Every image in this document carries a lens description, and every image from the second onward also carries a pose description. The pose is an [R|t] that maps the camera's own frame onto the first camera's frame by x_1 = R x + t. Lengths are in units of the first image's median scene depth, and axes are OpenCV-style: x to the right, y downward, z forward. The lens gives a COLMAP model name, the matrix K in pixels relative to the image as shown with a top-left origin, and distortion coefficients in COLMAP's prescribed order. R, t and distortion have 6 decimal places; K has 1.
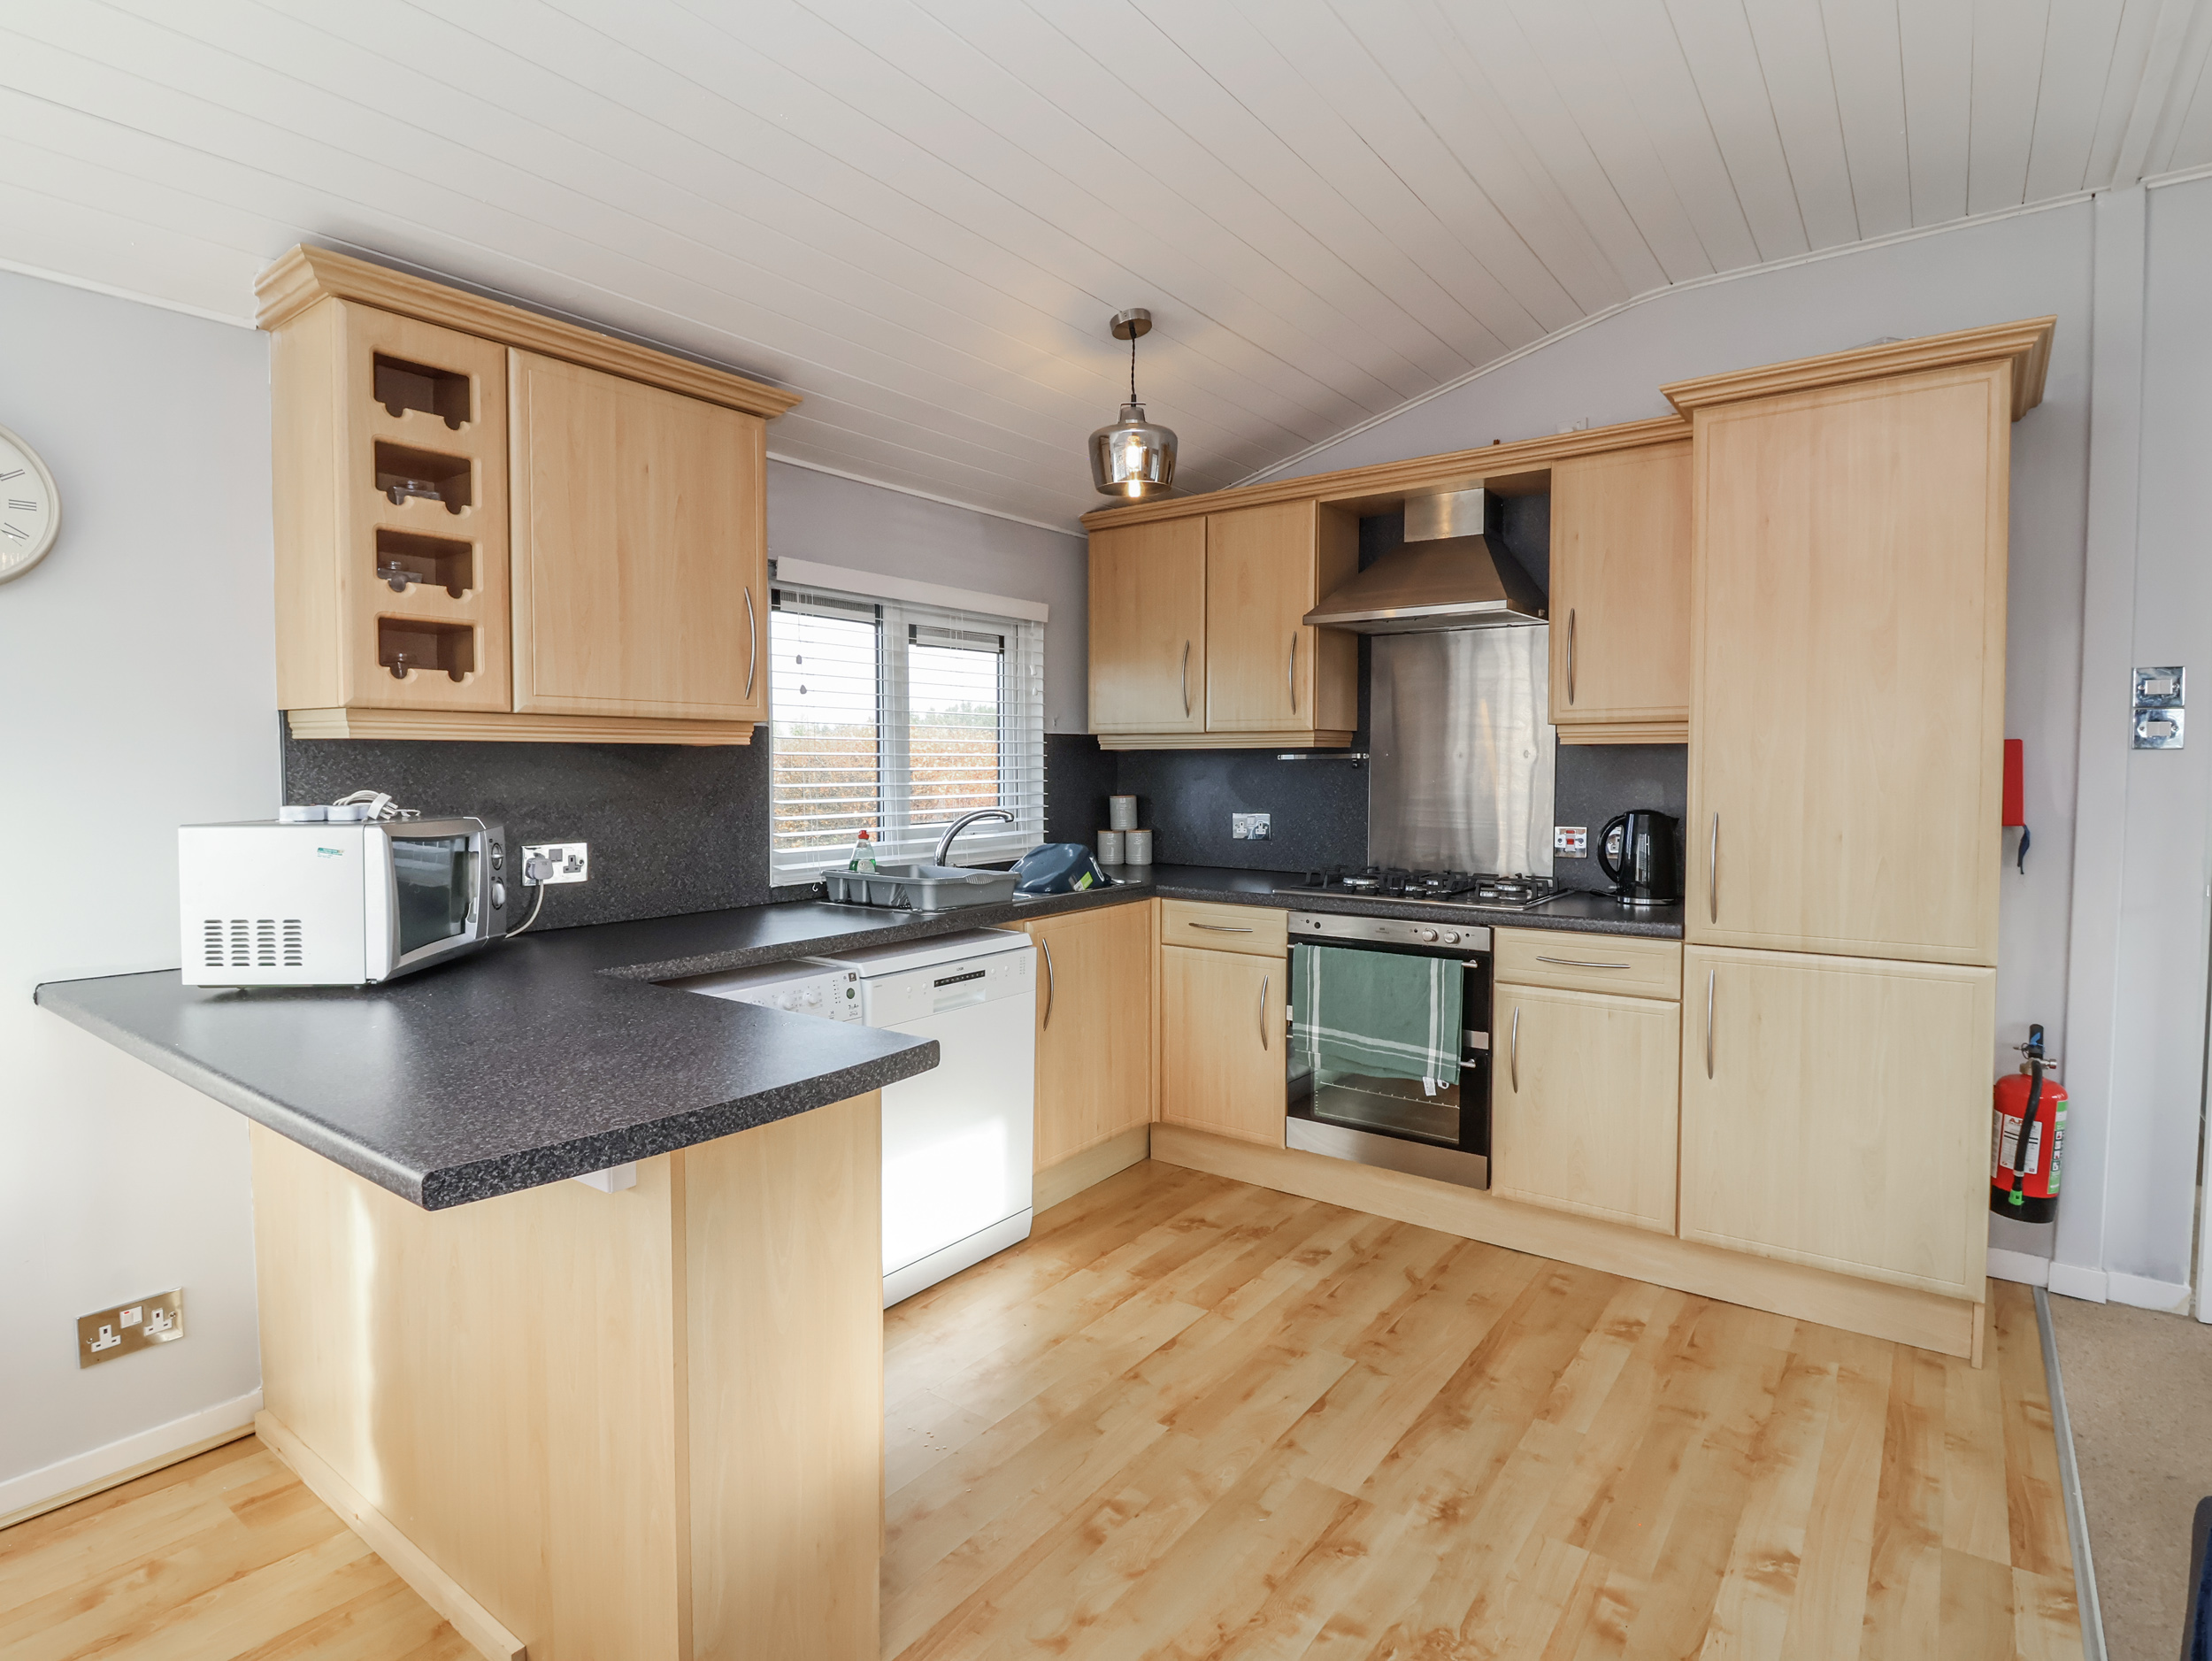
lens RADIAL K [[1143.0, 0, 1110.9], [0, 1143.0, 820.3], [0, 0, 1]] dist [-0.025971, -0.000918]
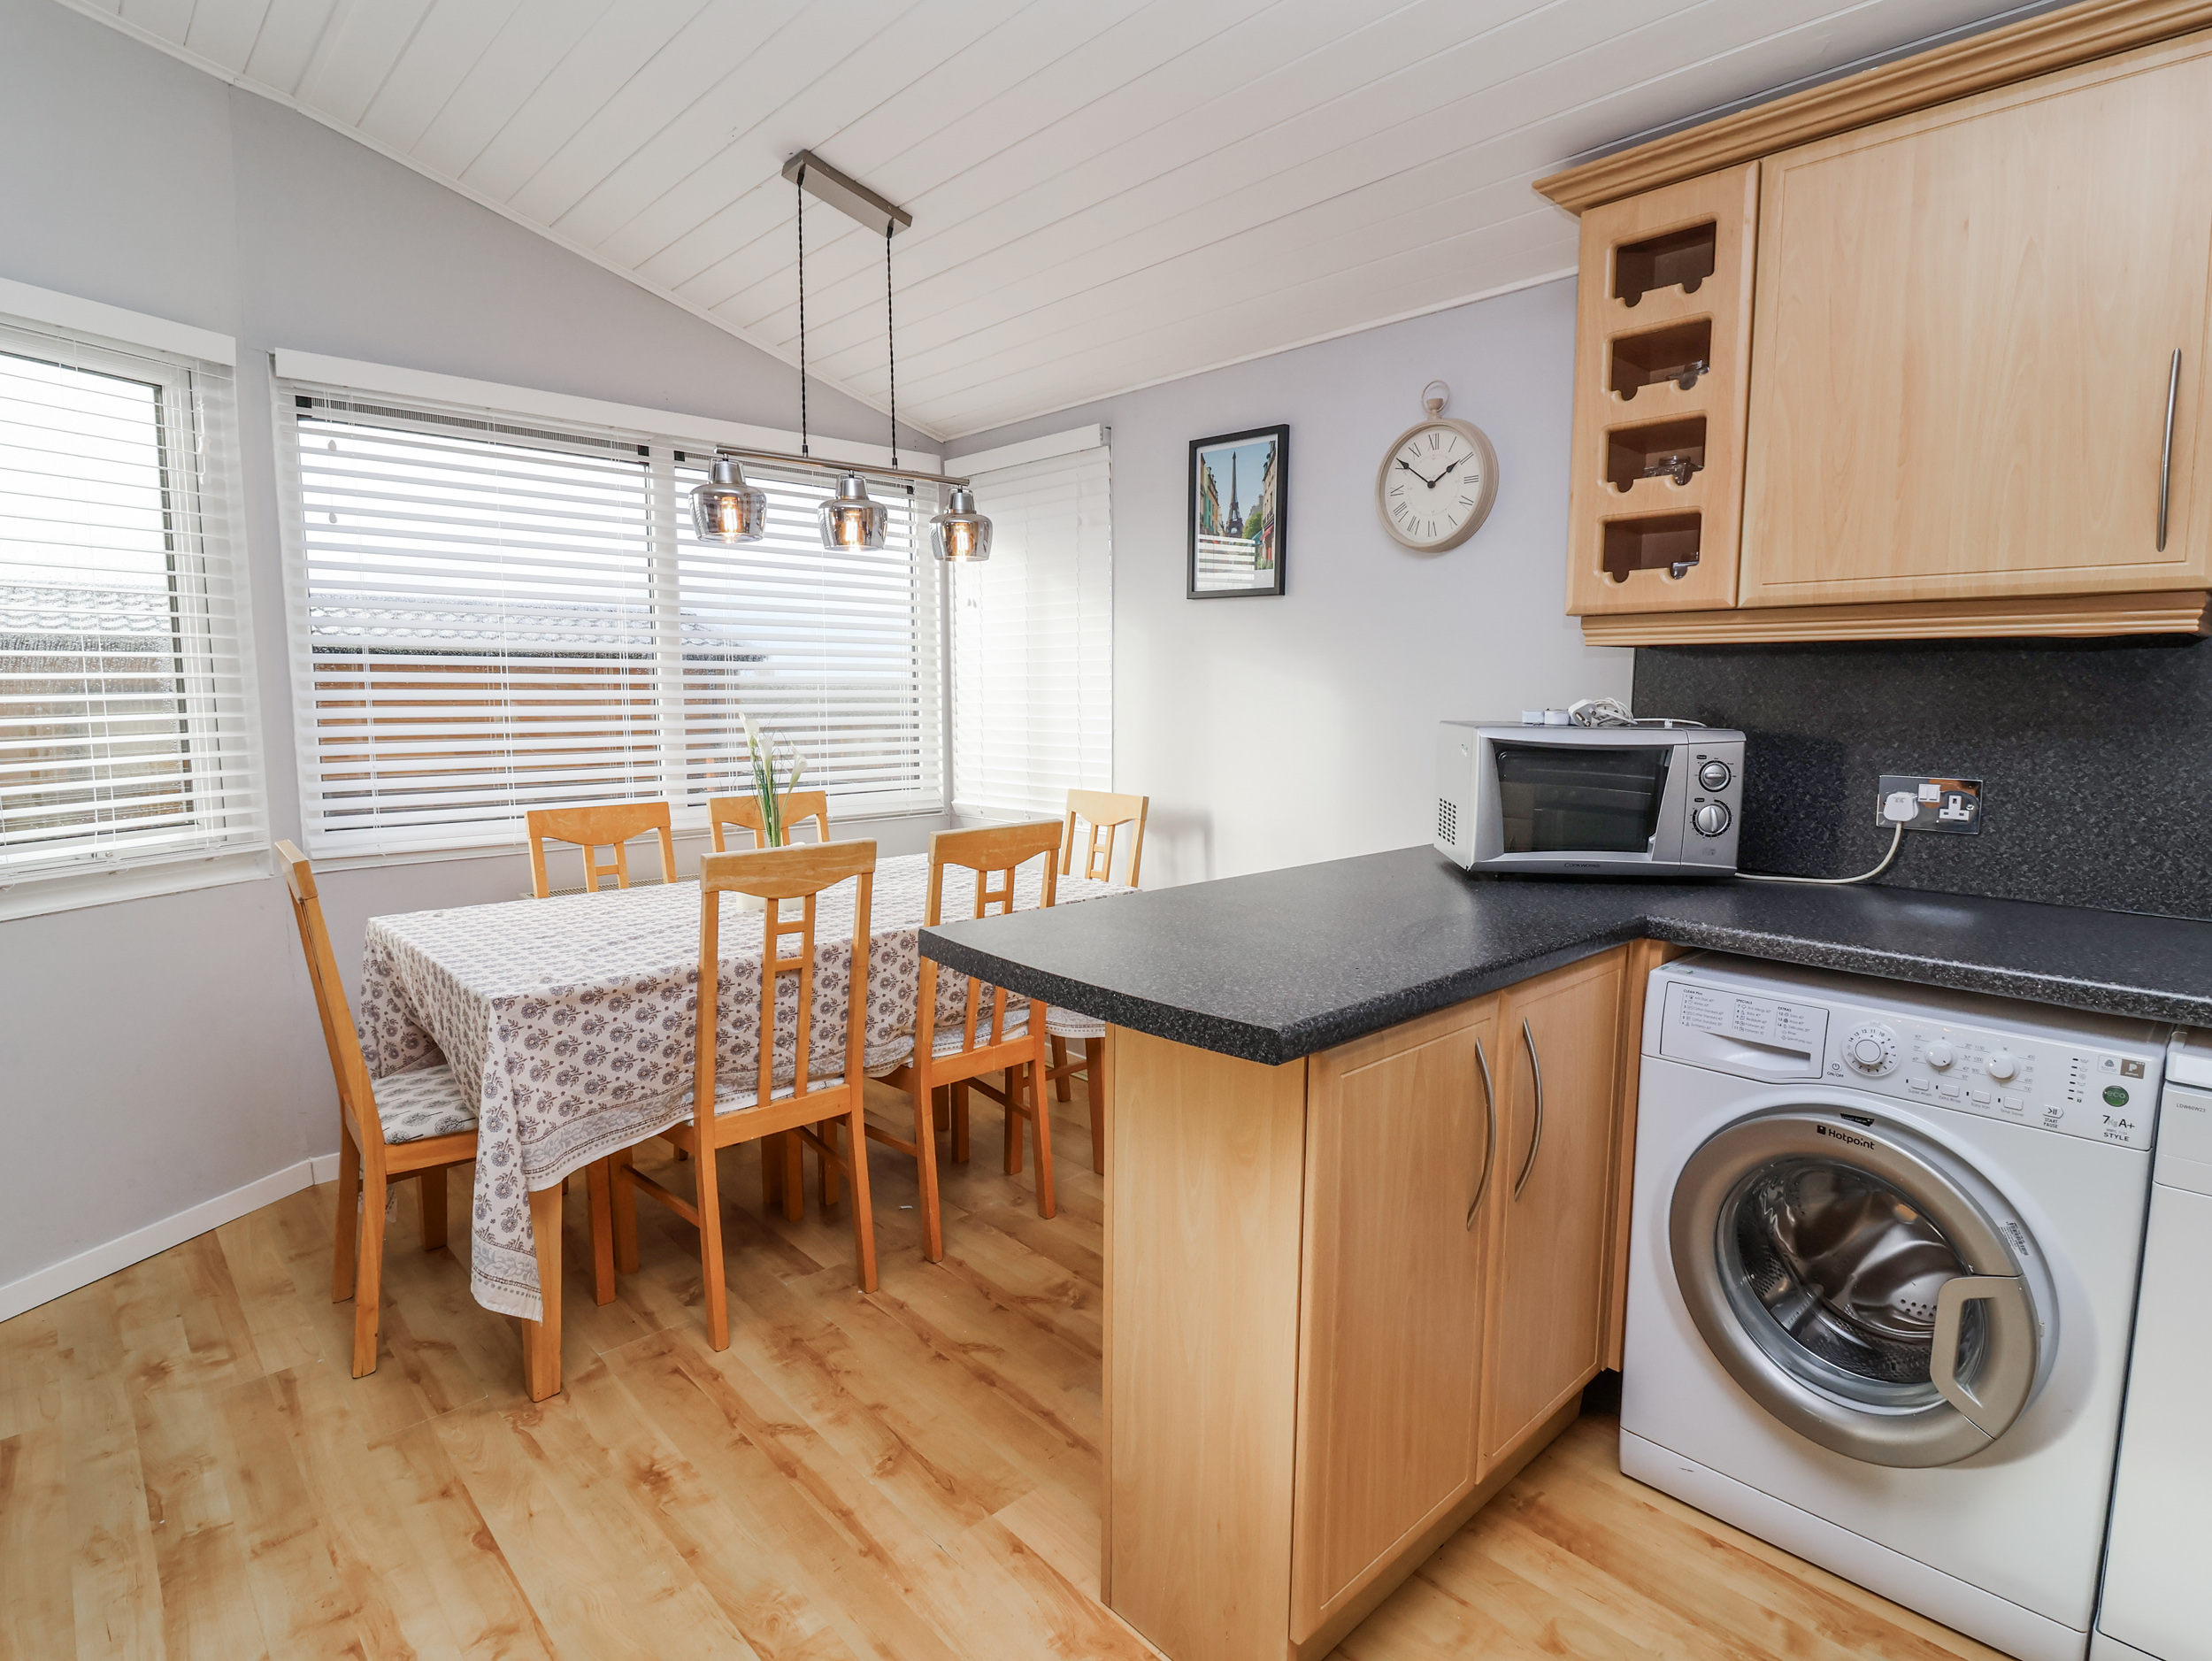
lens RADIAL K [[1143.0, 0, 1110.9], [0, 1143.0, 820.3], [0, 0, 1]] dist [-0.025971, -0.000918]
pose [[-0.187069, 0.110206, -0.976145, 0.421257], [-0.047493, 0.991511, 0.121042, -0.019428], [0.981198, 0.069004, -0.180247, 0.747719]]
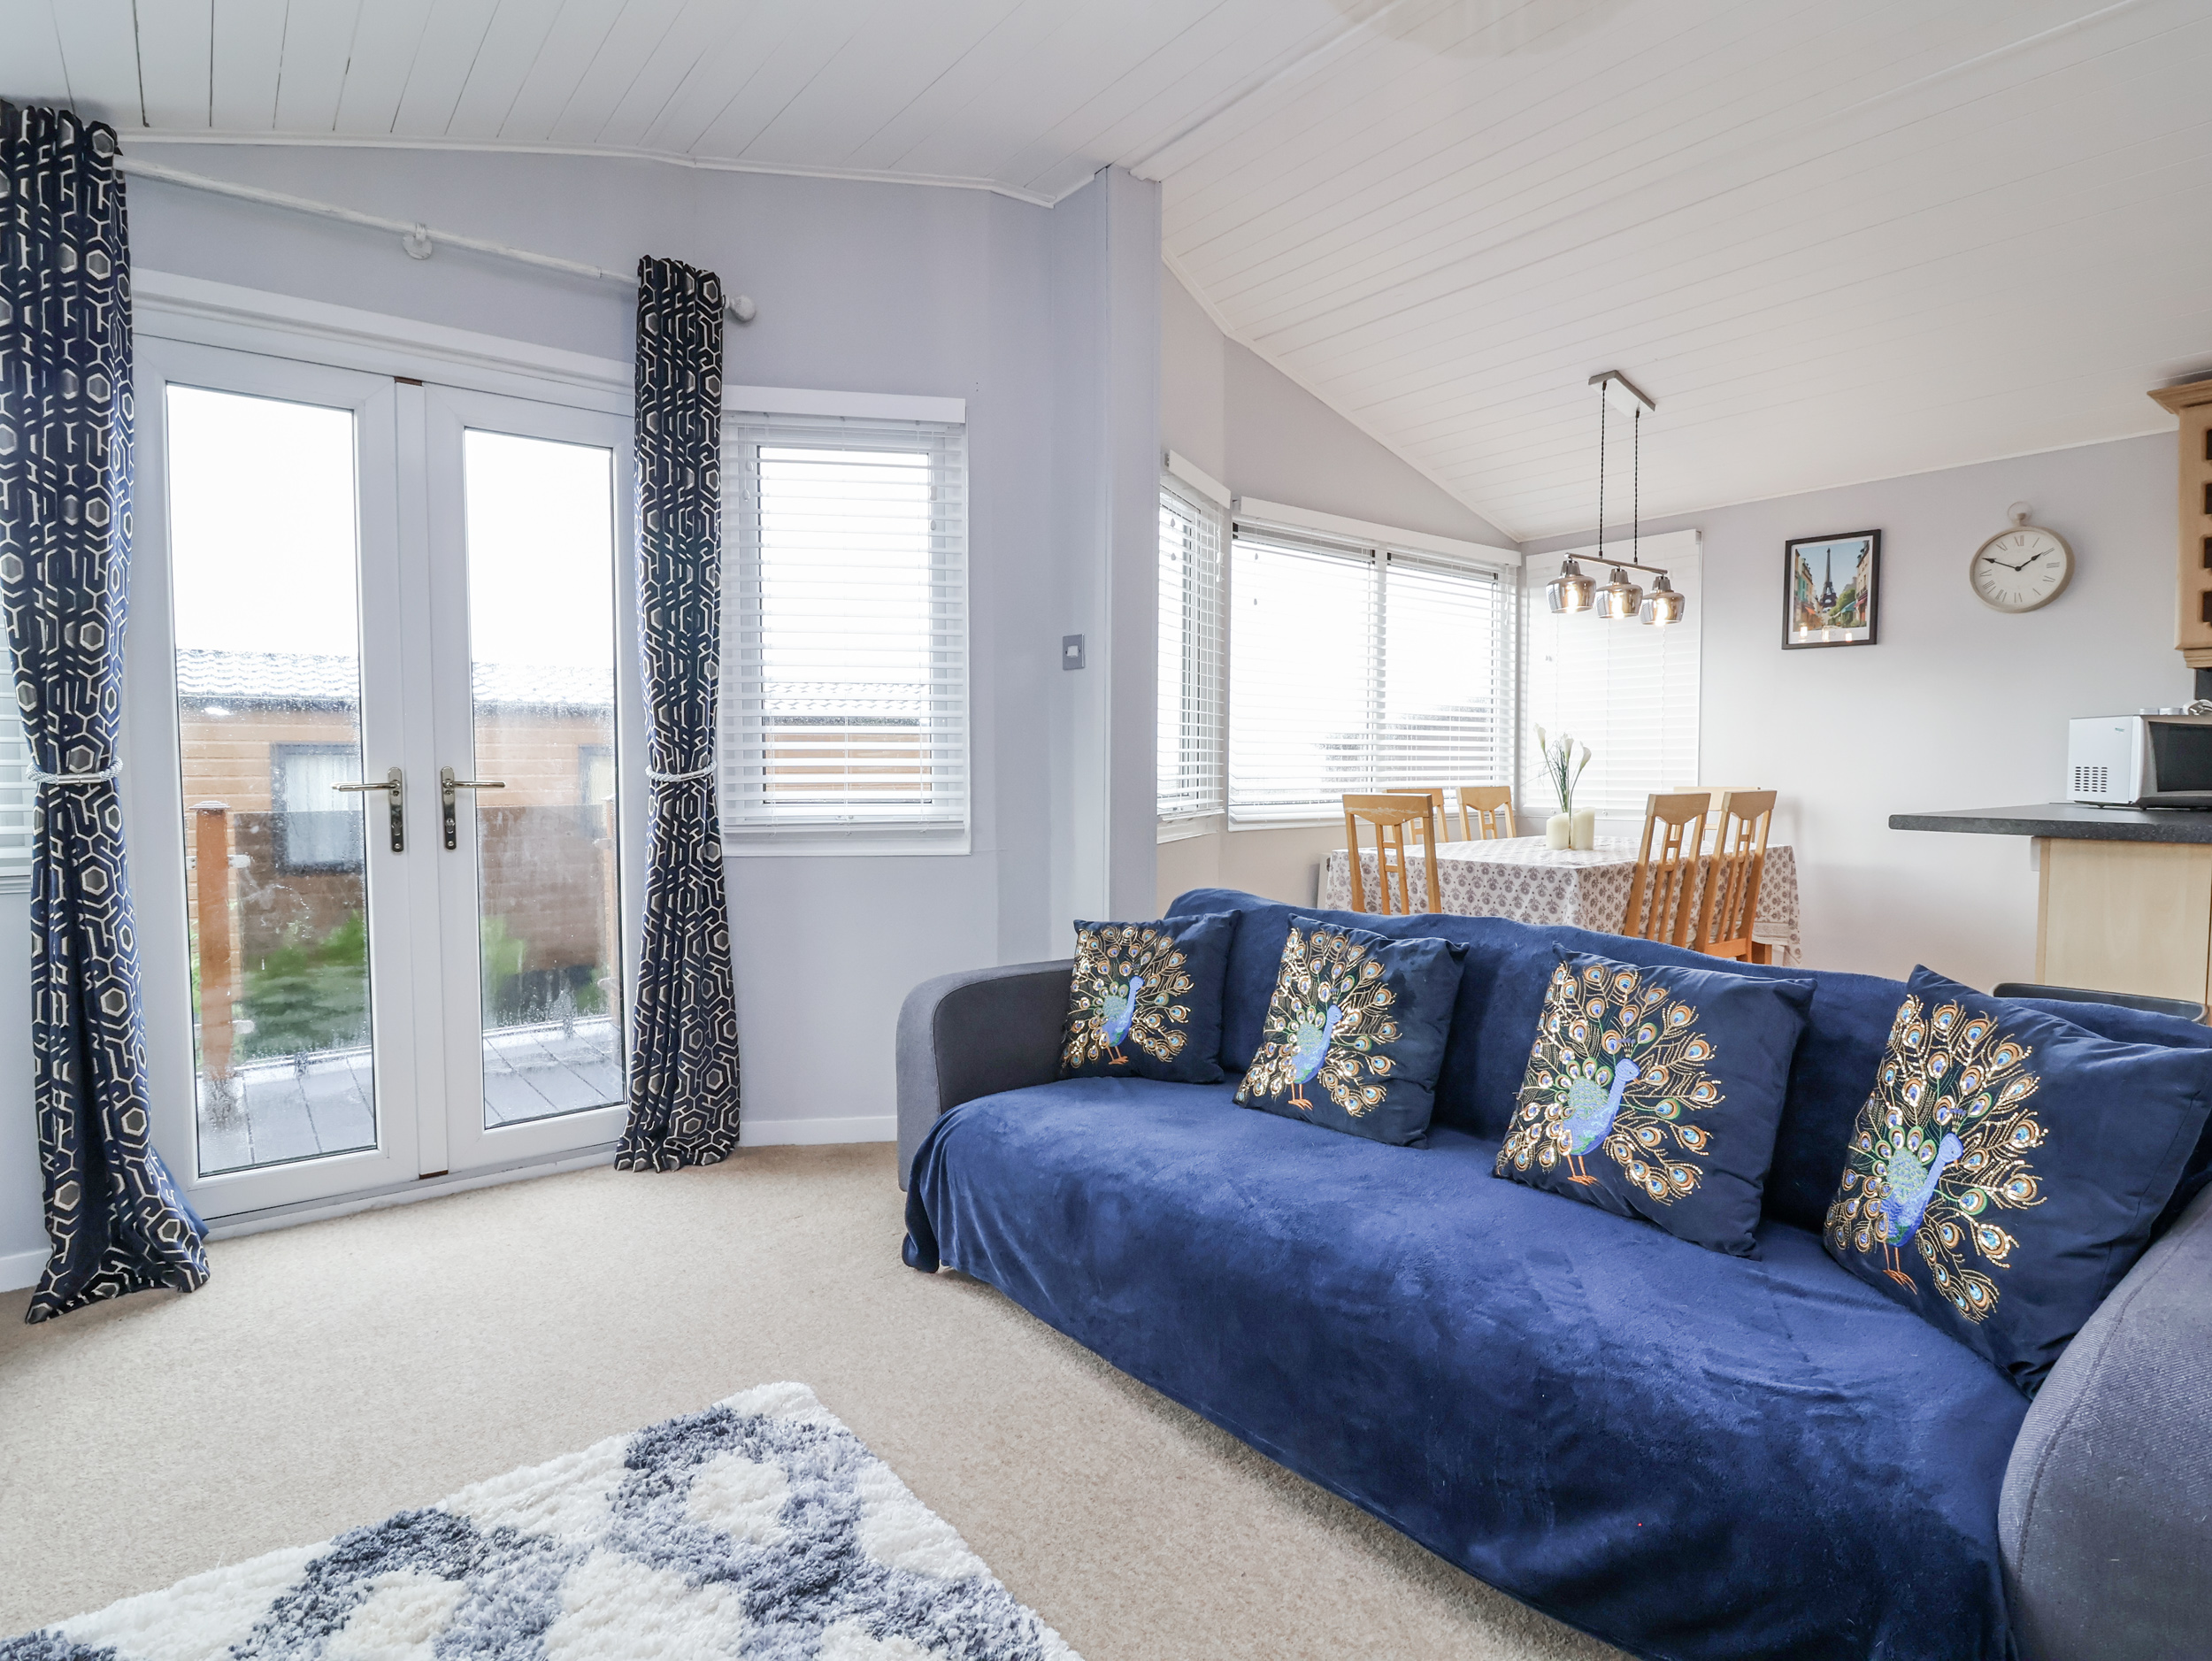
lens RADIAL K [[1143.0, 0, 1110.9], [0, 1143.0, 820.3], [0, 0, 1]] dist [-0.025971, -0.000918]
pose [[-0.289802, 0.043999, -0.956075, 1.320502], [-0.039863, 0.997521, 0.057990, 0.117015], [0.956256, 0.054918, -0.287330, -0.030155]]
